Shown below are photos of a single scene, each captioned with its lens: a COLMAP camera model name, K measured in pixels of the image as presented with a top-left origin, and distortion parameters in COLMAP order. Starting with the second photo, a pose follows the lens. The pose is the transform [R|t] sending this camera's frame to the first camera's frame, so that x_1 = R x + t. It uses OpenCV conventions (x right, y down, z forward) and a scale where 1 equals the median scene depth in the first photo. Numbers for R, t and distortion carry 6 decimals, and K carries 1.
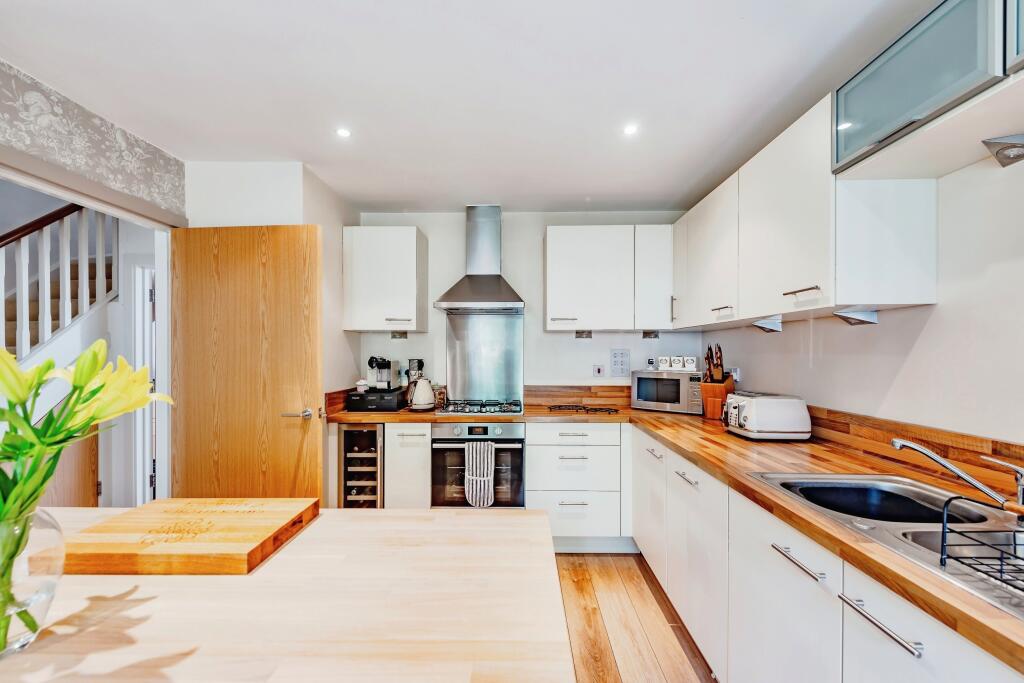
lens RADIAL K [[427.3, 0, 514.1], [0, 427.3, 356.7], [0, 0, 1]] dist [-0.000447, -0.000271]
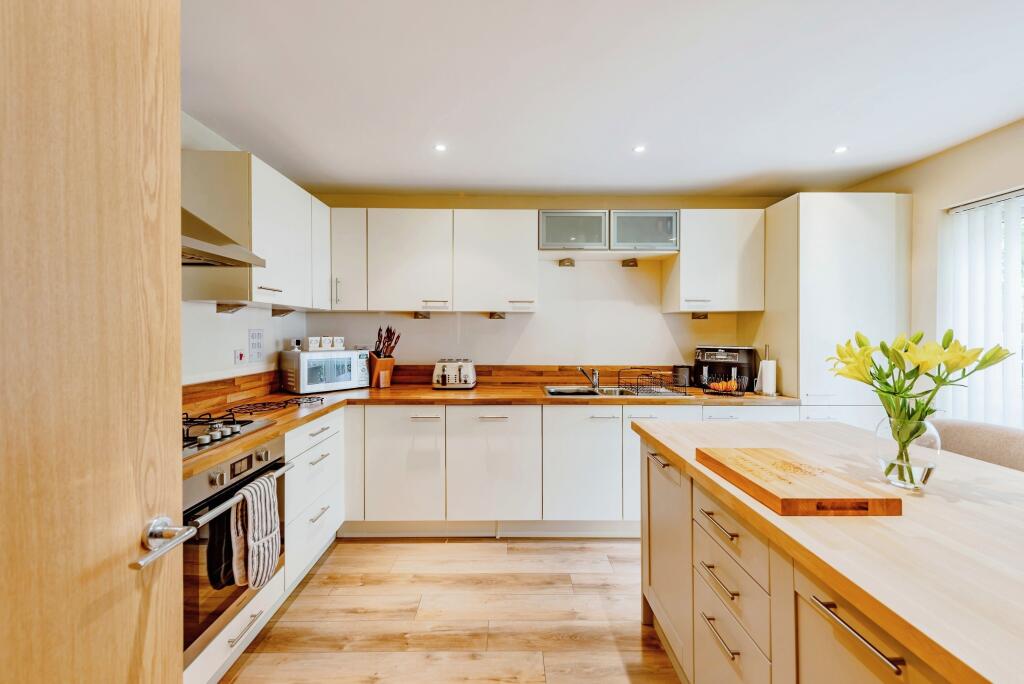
lens RADIAL K [[416.0, 0, 511.2], [0, 416.0, 330.1], [0, 0, 1]] dist [0.002008, 0.000044]
pose [[-0.028637, 0.002581, 0.999587, -0.727592], [0.008069, 0.999965, -0.002351, -0.012023], [-0.999557, 0.007998, -0.028657, 0.679401]]
